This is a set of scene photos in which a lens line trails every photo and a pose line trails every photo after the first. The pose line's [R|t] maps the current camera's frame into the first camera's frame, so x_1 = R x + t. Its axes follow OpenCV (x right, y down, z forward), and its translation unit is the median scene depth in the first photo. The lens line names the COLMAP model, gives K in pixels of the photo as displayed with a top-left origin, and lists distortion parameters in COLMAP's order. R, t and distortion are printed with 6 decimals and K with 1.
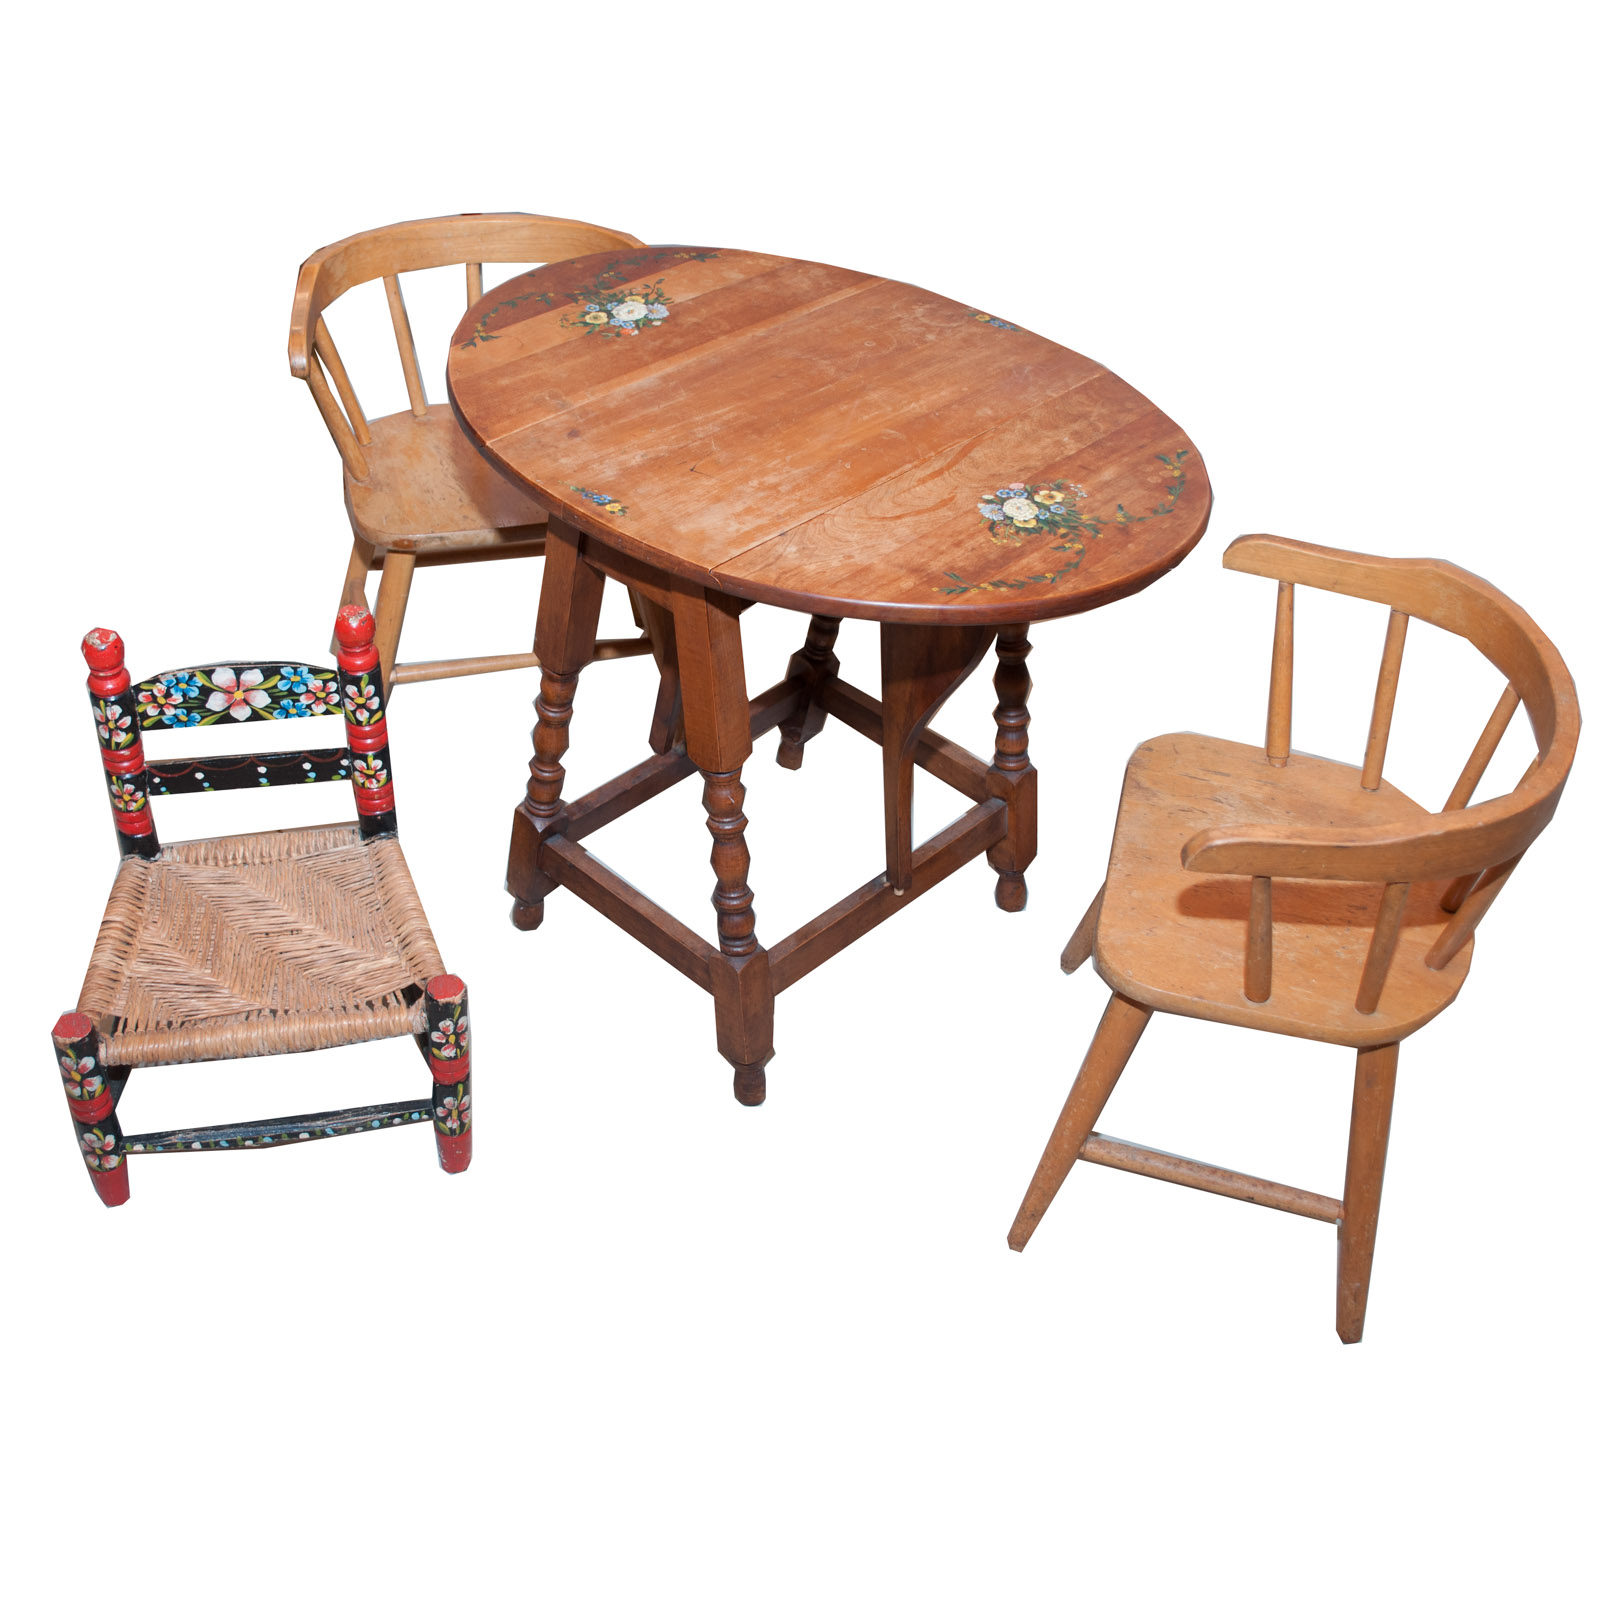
lens RADIAL K [[1904.5, 0, 676.8], [0, 1904.5, 788.9], [0, 0, 1]] dist [-0.073118, -0.016524]
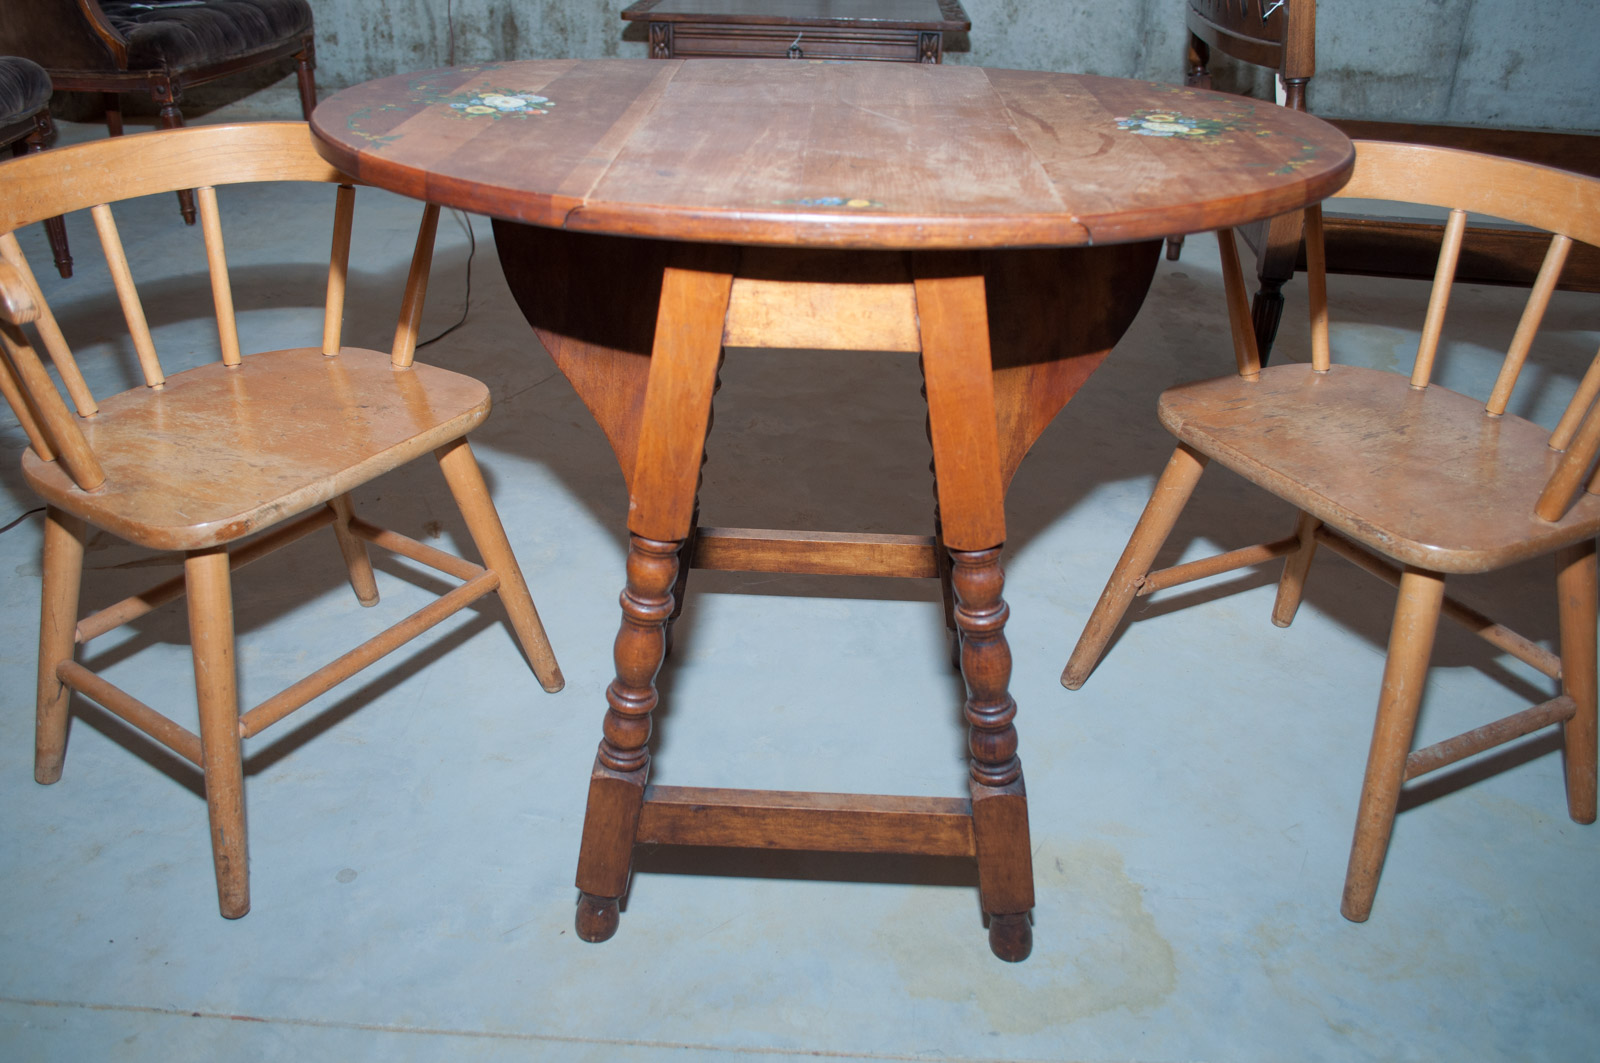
lens RADIAL K [[1308.3, 0, 800.0], [0, 1308.3, 531.5], [0, 0, 1]] dist [-0.079576, 0.008666]
pose [[0.718934, -0.339723, 0.606402, -0.329201], [0.431035, 0.902318, -0.005520, -0.041821], [-0.545292, 0.265349, 0.795139, 0.588219]]
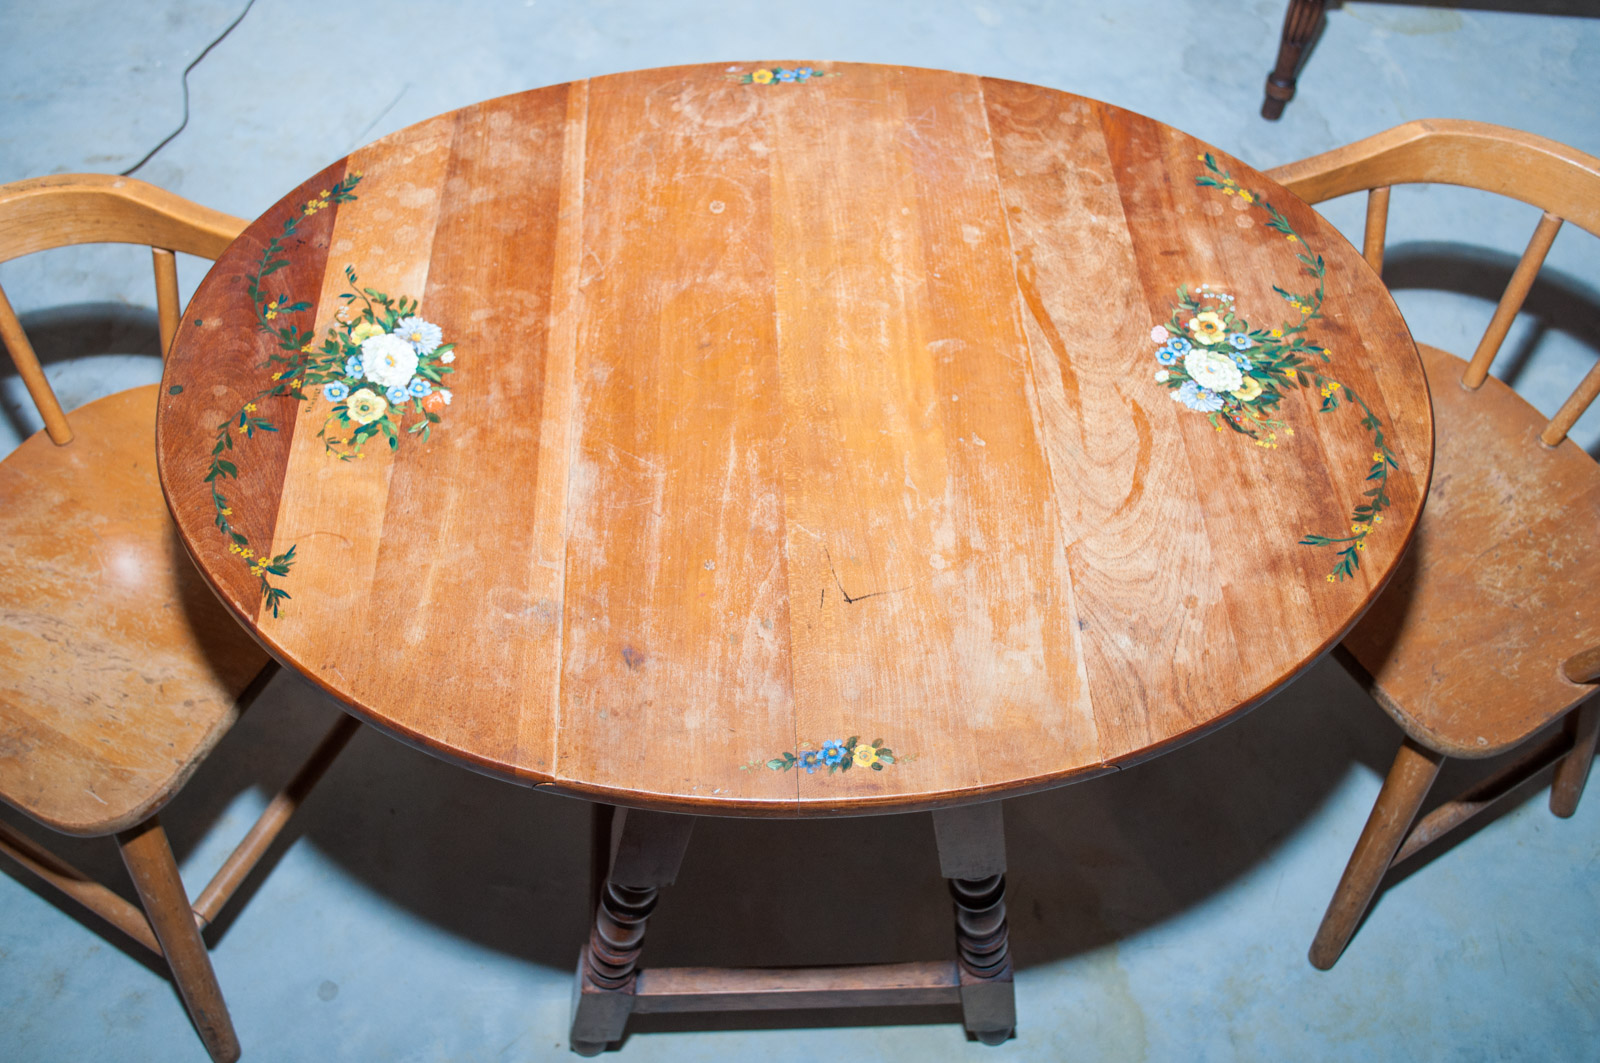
lens RADIAL K [[1533.1, 0, 800.0], [0, 1533.1, 531.5], [0, 0, 1]] dist [-0.075657, 0.019372]
pose [[0.663550, -0.616084, 0.424430, -0.185391], [0.456494, 0.782888, 0.422729, -0.370266], [-0.592718, -0.086752, 0.800724, 0.550764]]
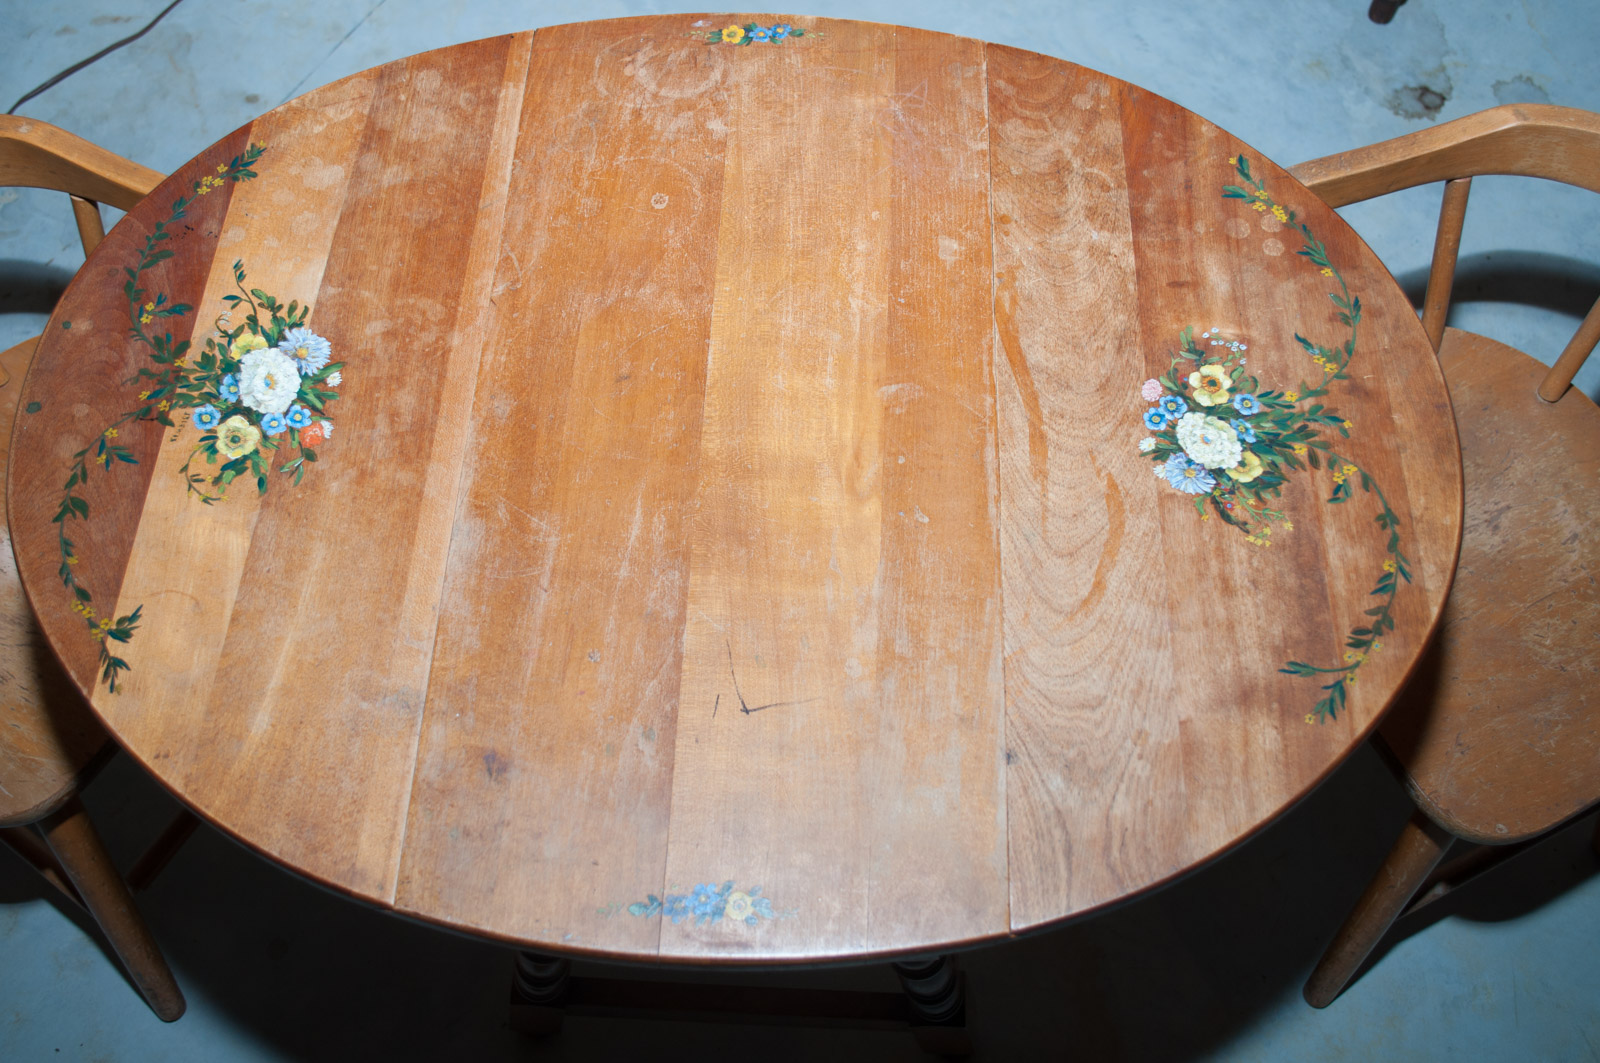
lens RADIAL K [[1533.1, 0, 800.0], [0, 1533.1, 531.5], [0, 0, 1]] dist [-0.075657, 0.019372]
pose [[0.723937, -0.621373, 0.299685, -0.074340], [0.443299, 0.751857, 0.488055, -0.379344], [-0.528584, -0.220471, 0.819751, 0.580364]]
